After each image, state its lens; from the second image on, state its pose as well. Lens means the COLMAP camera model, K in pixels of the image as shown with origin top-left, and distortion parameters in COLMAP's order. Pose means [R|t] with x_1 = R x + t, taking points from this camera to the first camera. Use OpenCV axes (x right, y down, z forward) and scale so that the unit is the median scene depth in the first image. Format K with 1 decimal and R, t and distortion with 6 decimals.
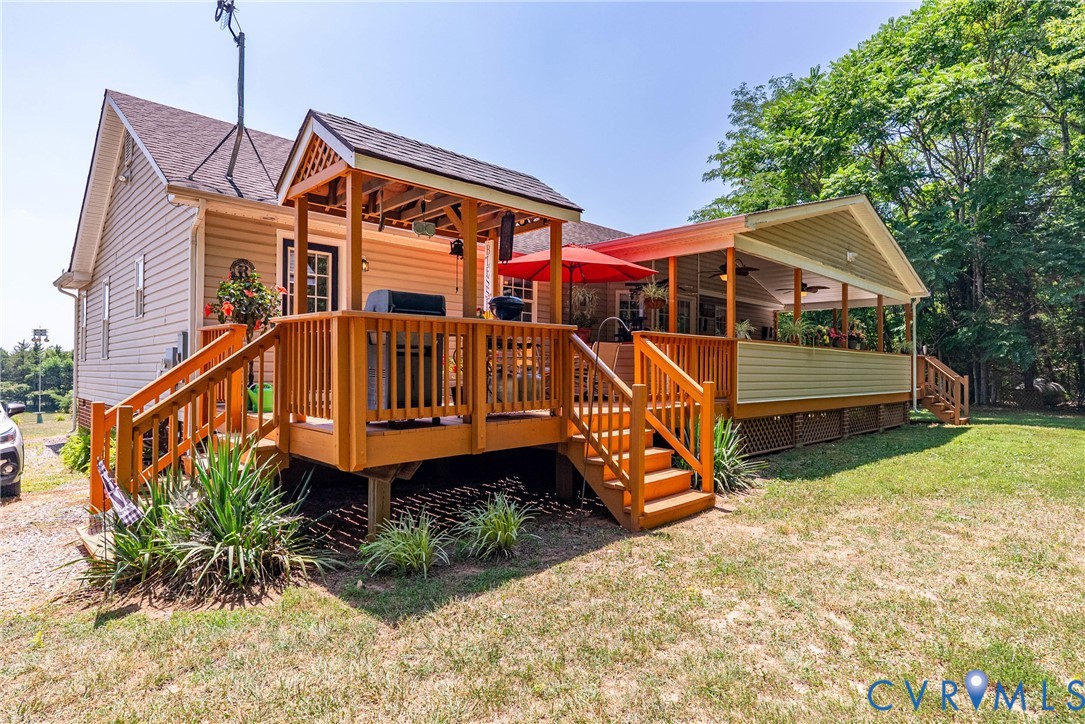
lens RADIAL K [[587.9, 0, 542.5], [0, 587.9, 362.0], [0, 0, 1]] dist [0.003213, 0.000590]
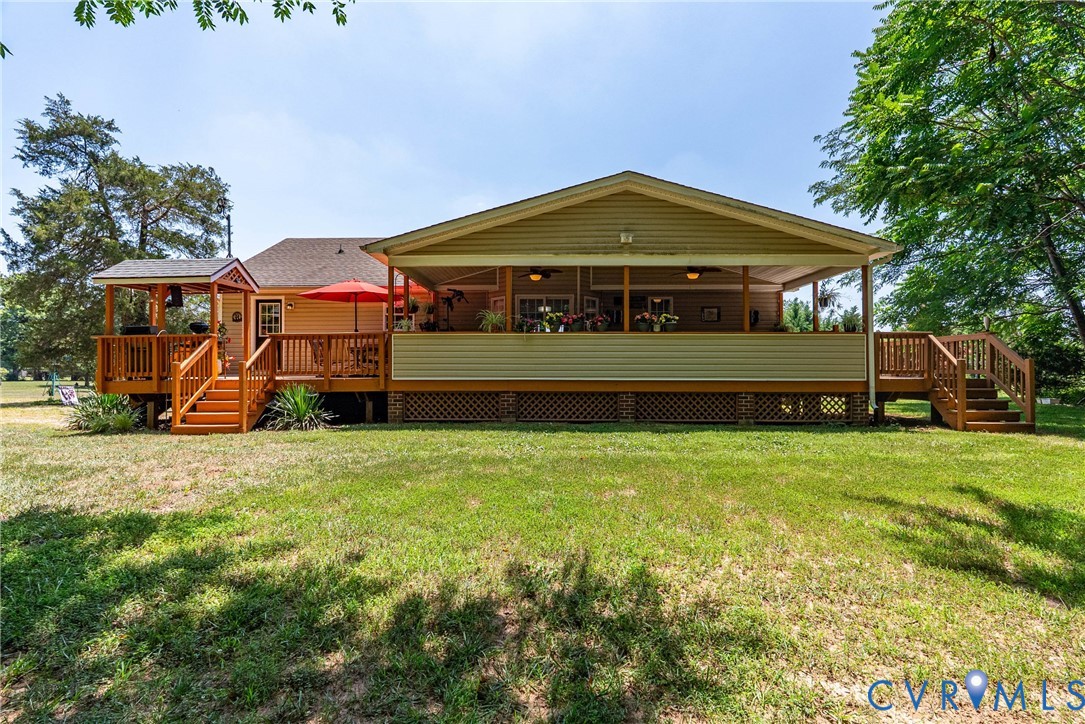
lens RADIAL K [[473.2, 0, 542.5], [0, 473.2, 362.0], [0, 0, 1]] dist [-0.010550, -0.000140]
pose [[0.694928, -0.013645, -0.718950, 1.192852], [0.015196, 0.999875, -0.004288, 0.033868], [0.718919, -0.007945, 0.695049, 0.422888]]
